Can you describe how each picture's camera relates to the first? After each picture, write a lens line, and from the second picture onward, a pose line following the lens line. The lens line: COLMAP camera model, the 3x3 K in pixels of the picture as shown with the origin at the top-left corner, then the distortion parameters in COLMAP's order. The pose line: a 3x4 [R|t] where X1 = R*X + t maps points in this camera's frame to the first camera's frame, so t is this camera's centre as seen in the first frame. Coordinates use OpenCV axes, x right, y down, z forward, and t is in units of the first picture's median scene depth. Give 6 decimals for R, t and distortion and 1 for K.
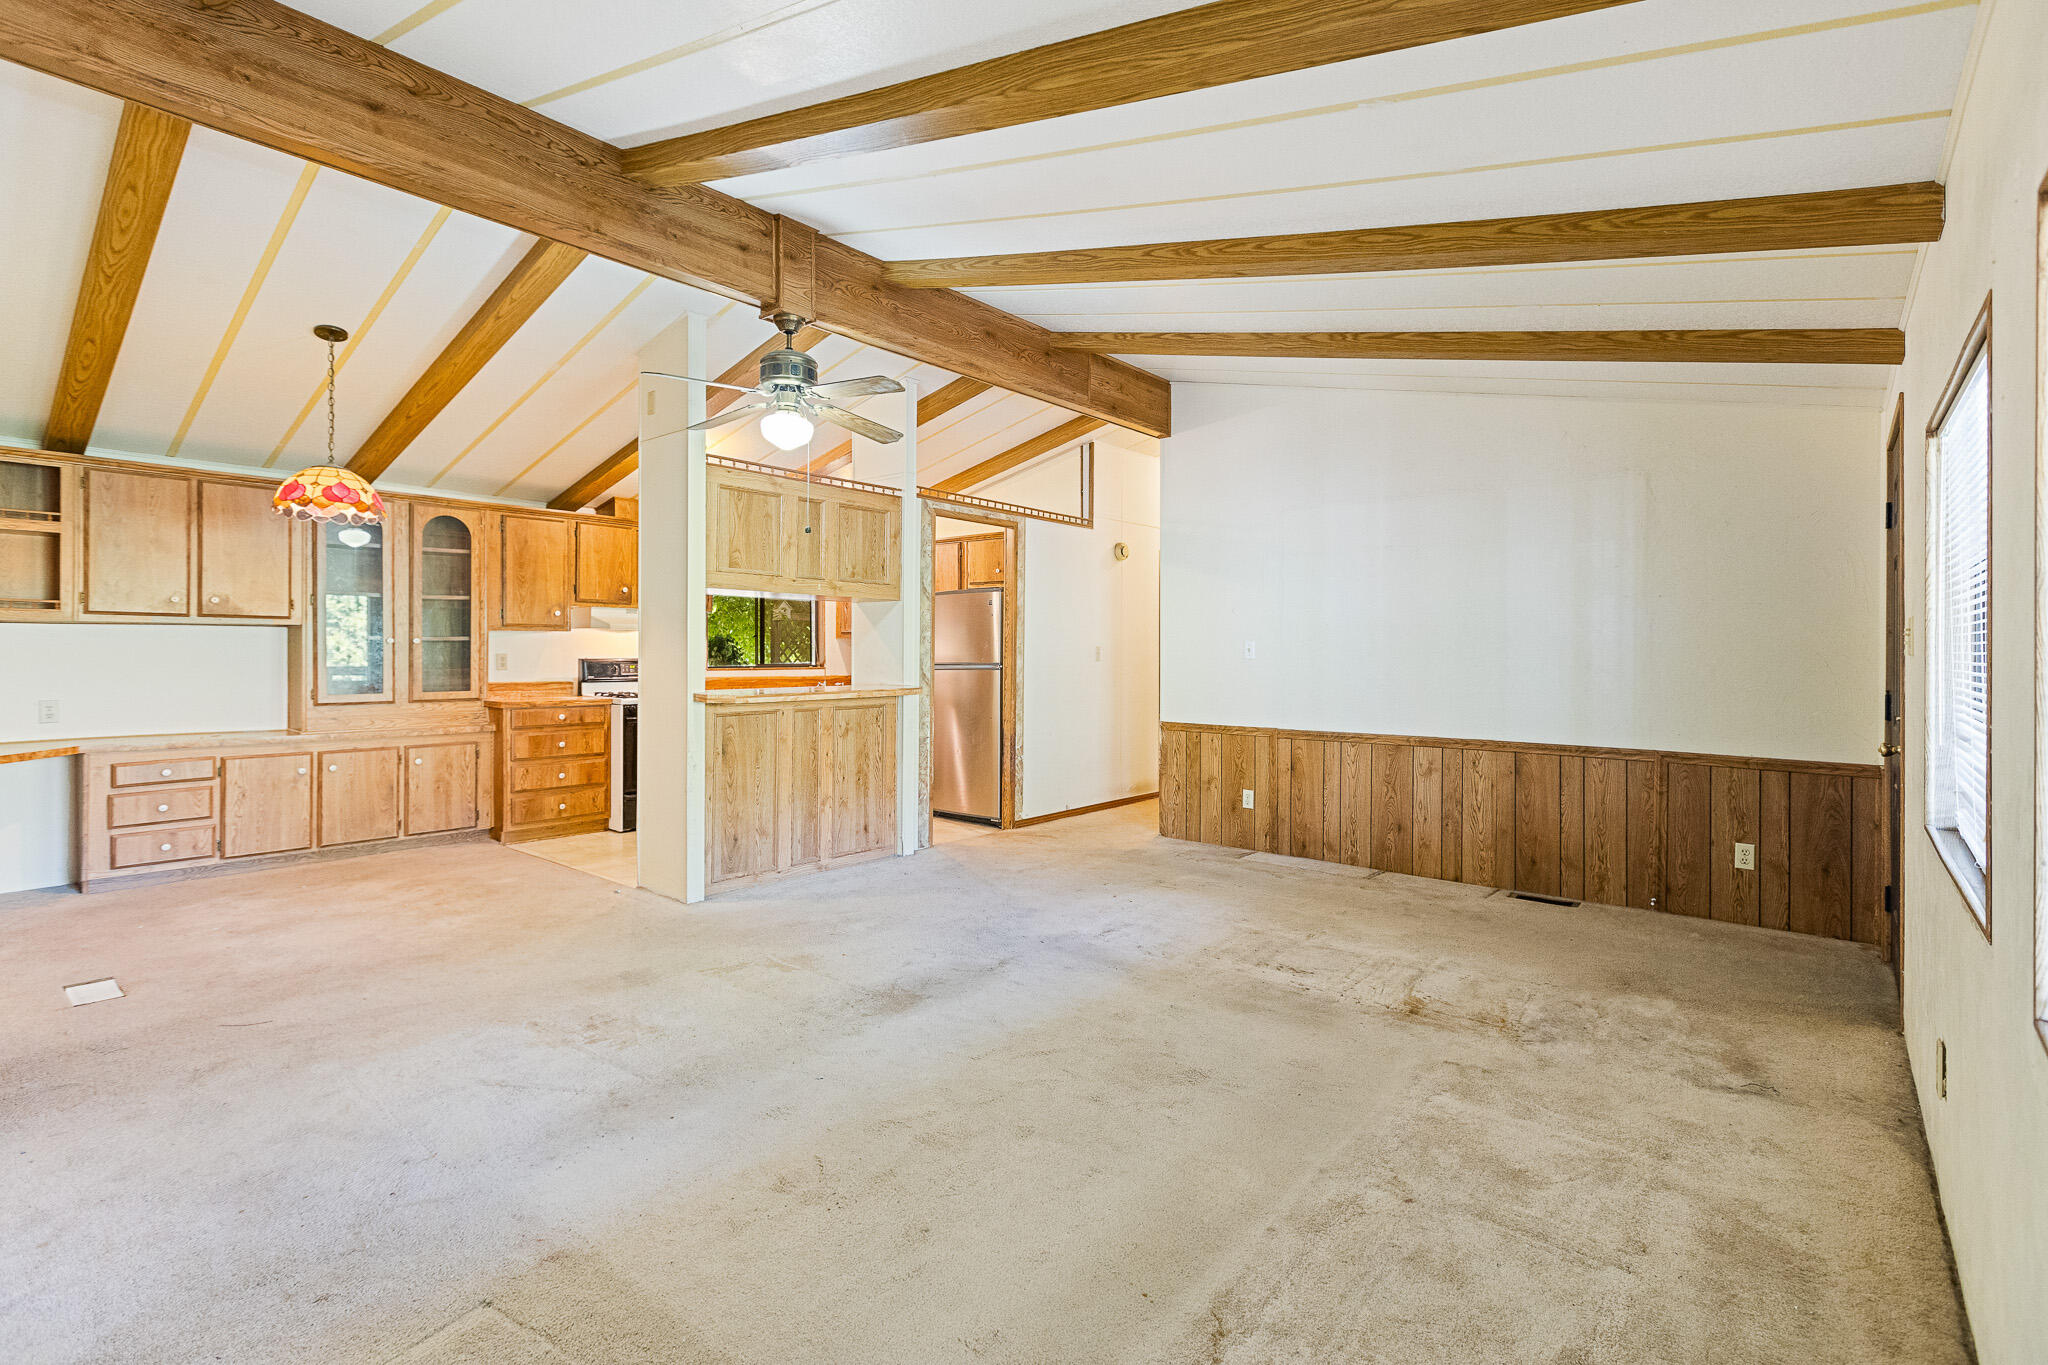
lens RADIAL K [[933.9, 0, 1020.4], [0, 933.9, 657.3], [0, 0, 1]] dist [0.000594, 0.000246]
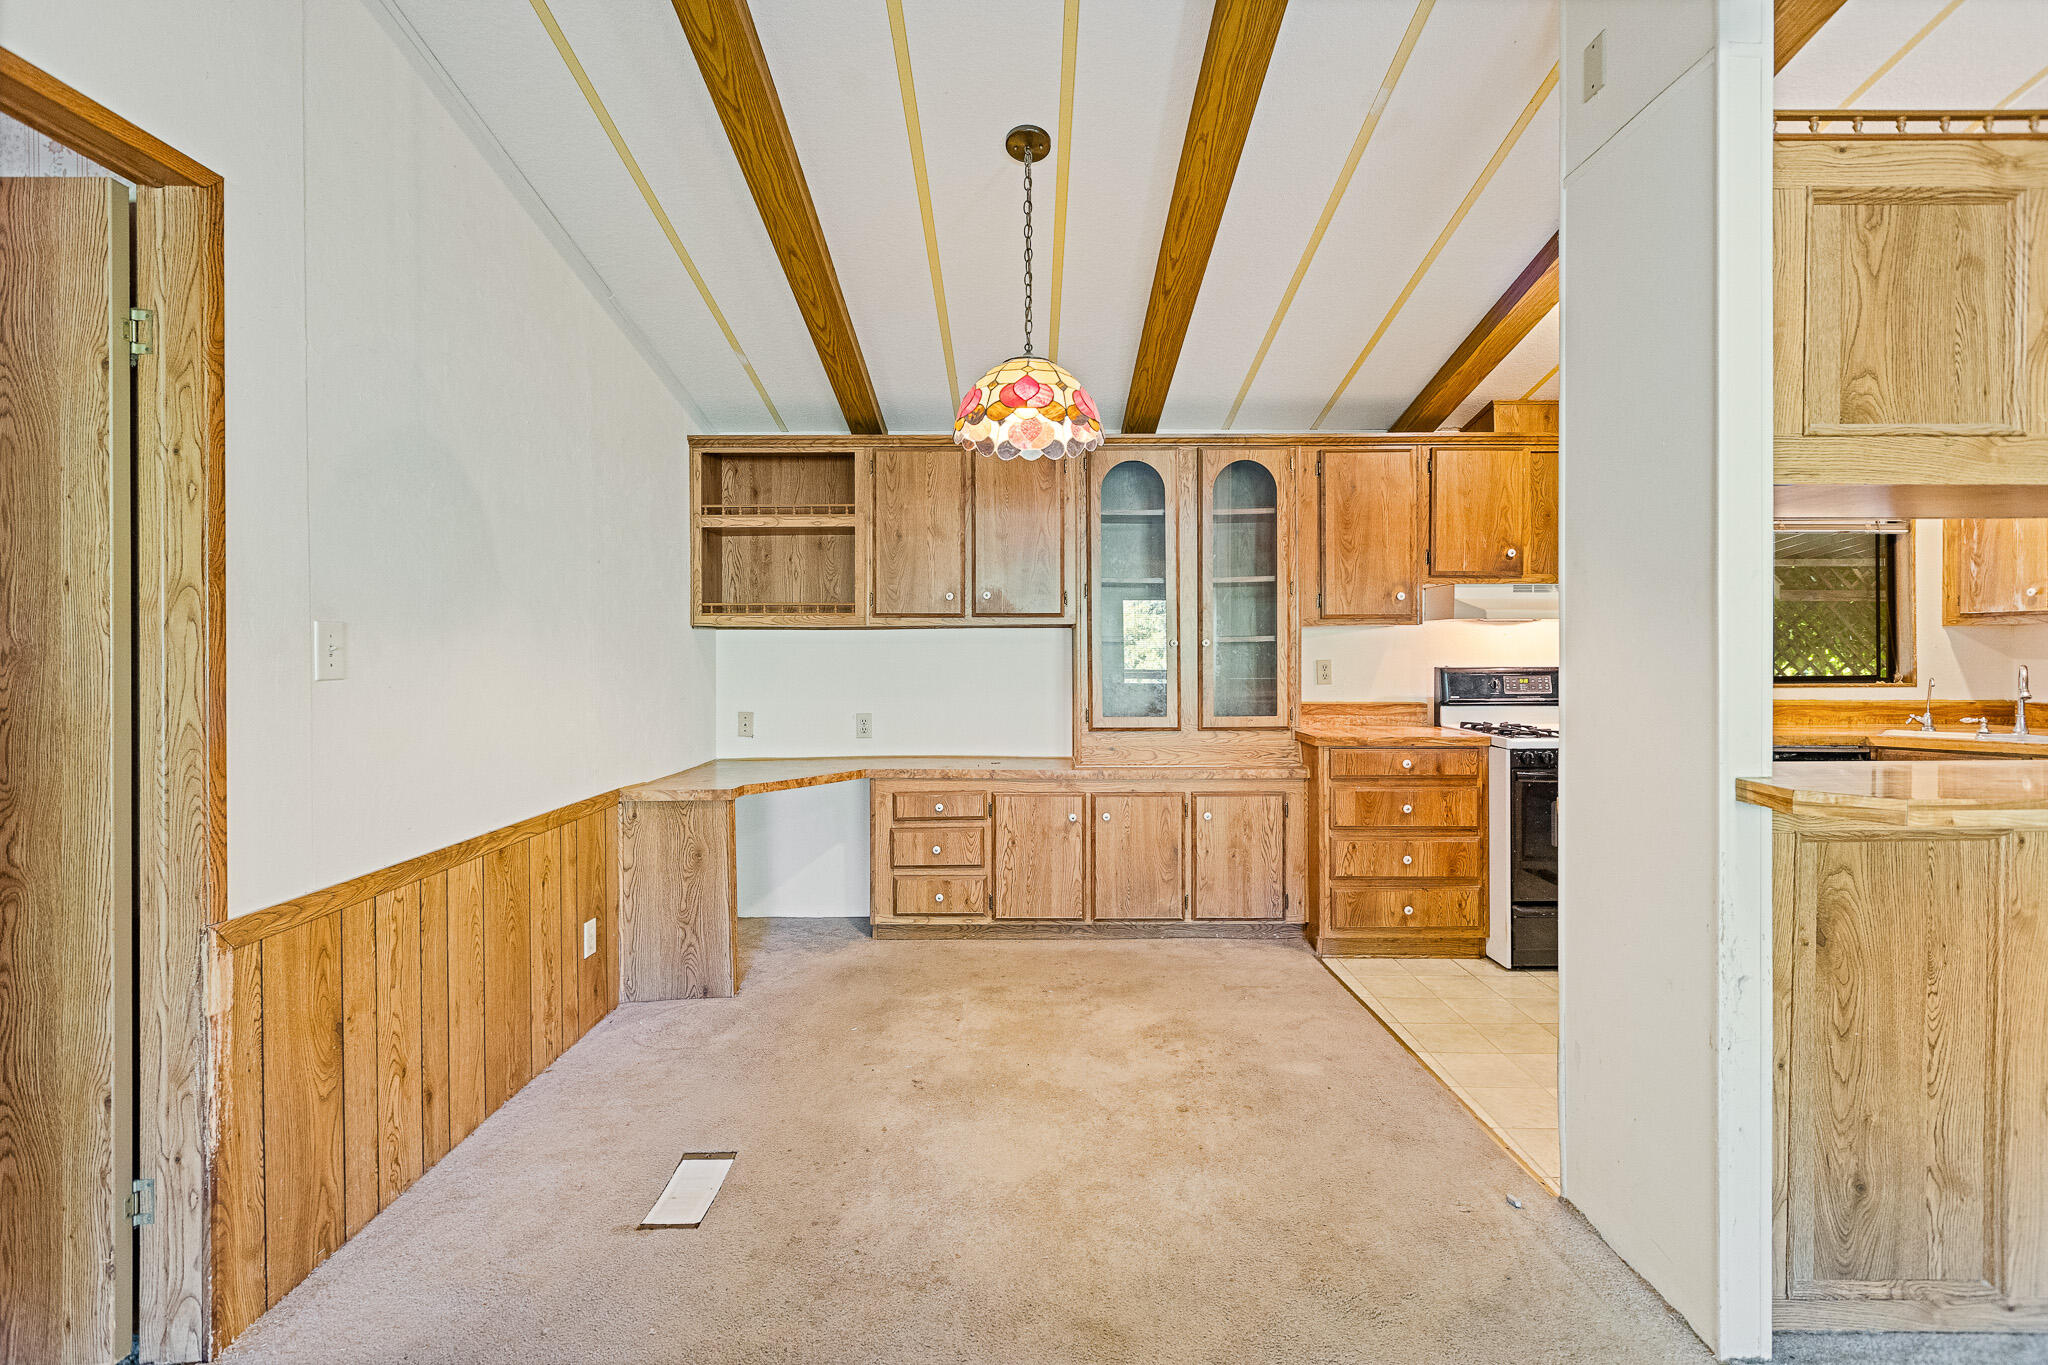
lens RADIAL K [[933.9, 0, 1029.7], [0, 933.9, 652.6], [0, 0, 1]] dist [0.000594, 0.000246]
pose [[0.653242, -0.005686, -0.757128, -0.216513], [0.001709, 0.999980, -0.006036, -0.006850], [0.757147, 0.002650, 0.653239, 0.473393]]
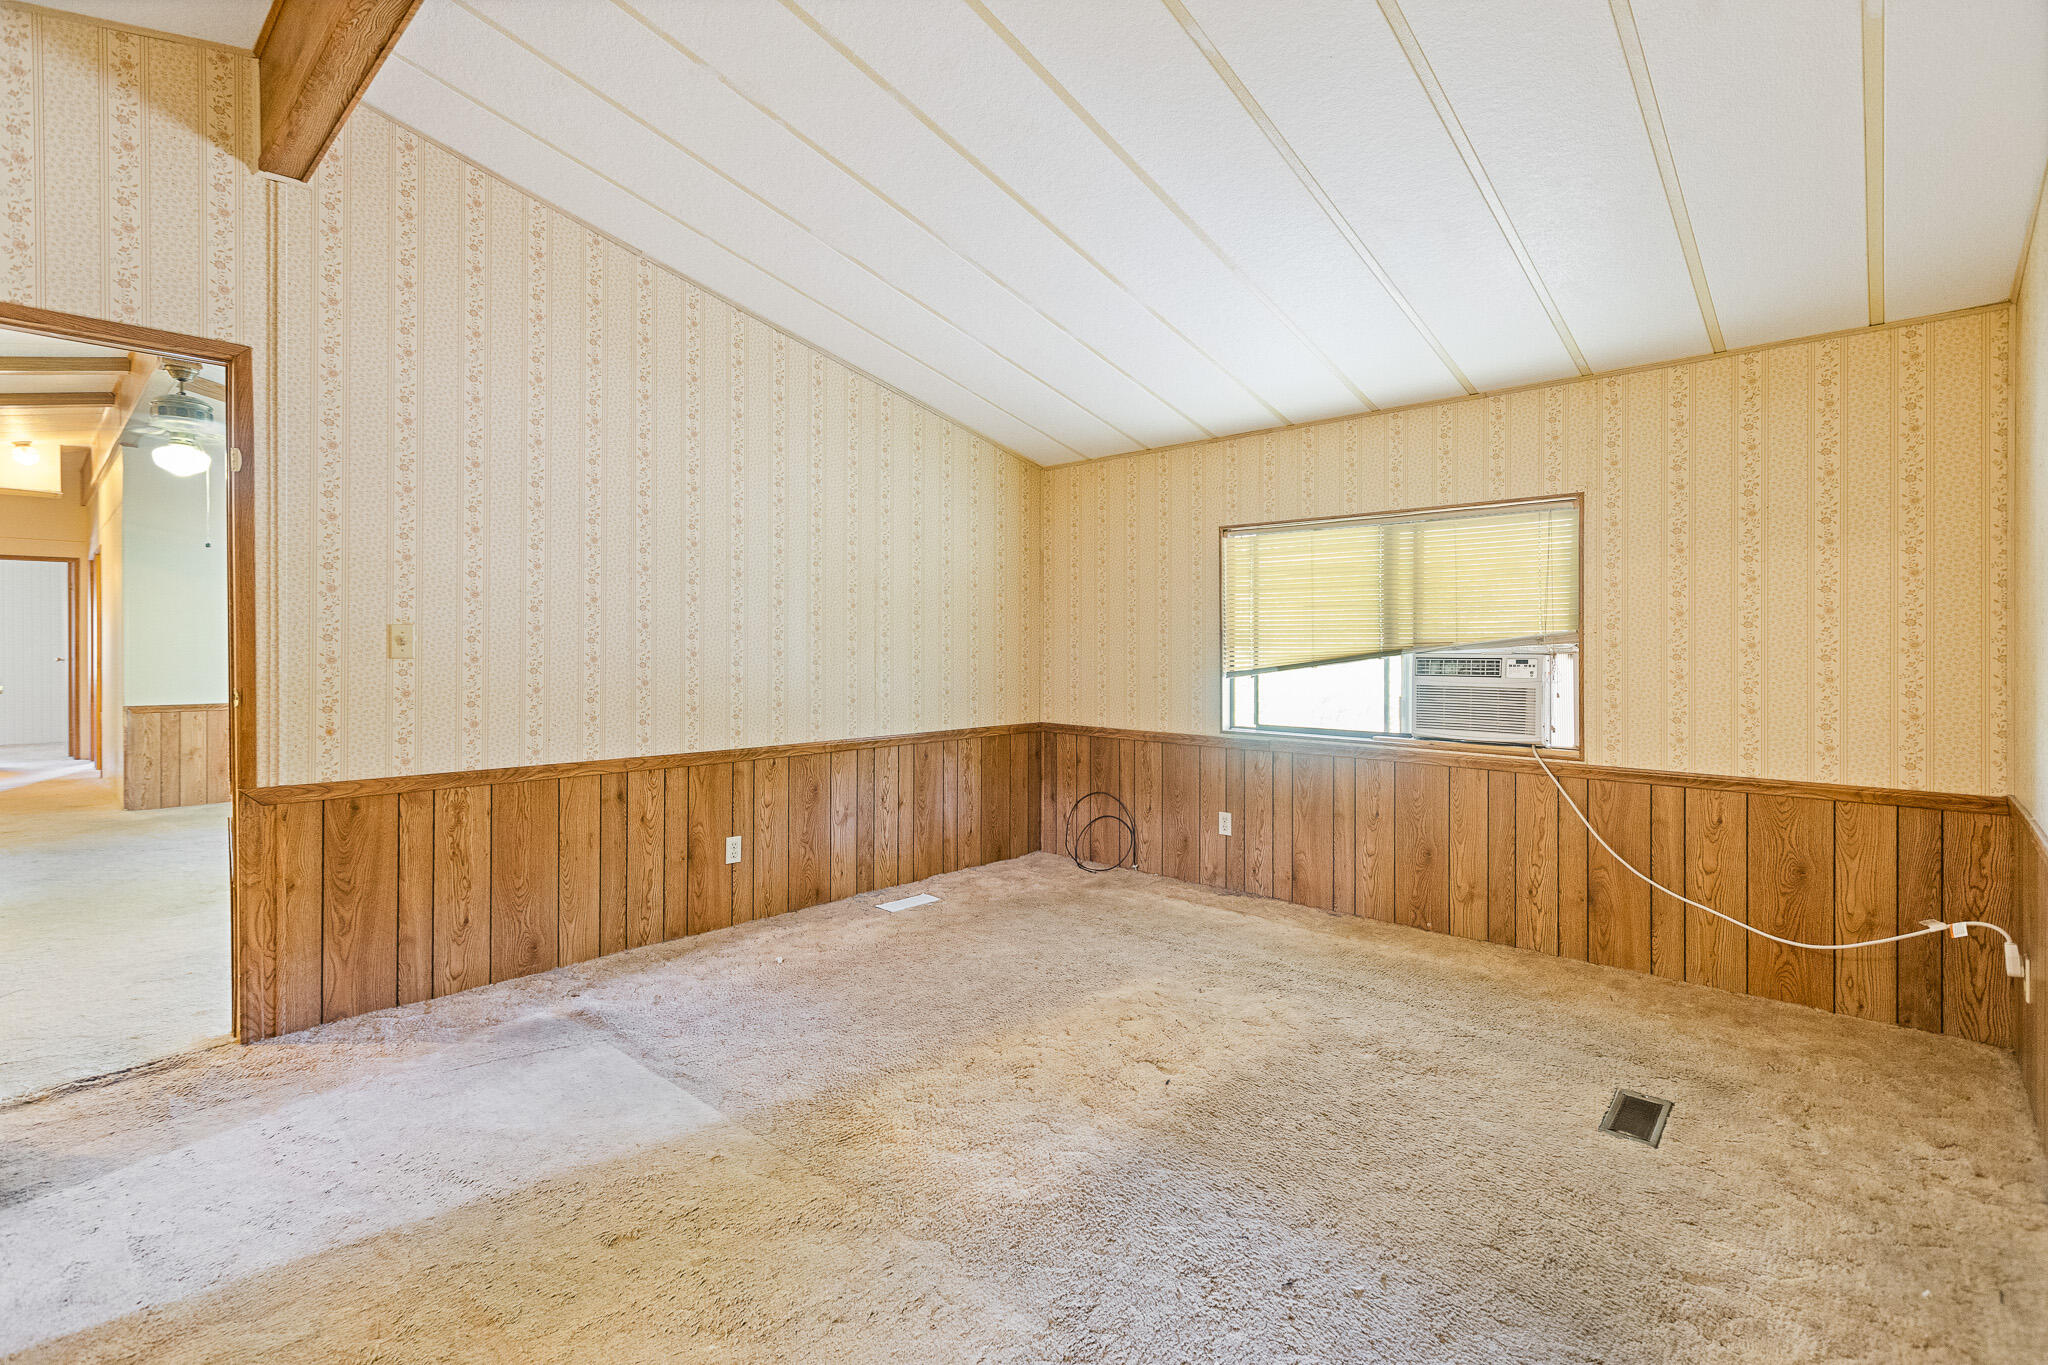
lens RADIAL K [[933.9, 0, 1021.6], [0, 933.9, 659.8], [0, 0, 1]] dist [0.000594, 0.000246]
pose [[0.035346, -0.009706, 0.999328, -1.039140], [-0.000952, 0.999952, 0.009746, 0.004863], [-0.999375, -0.001296, 0.035335, -0.085071]]
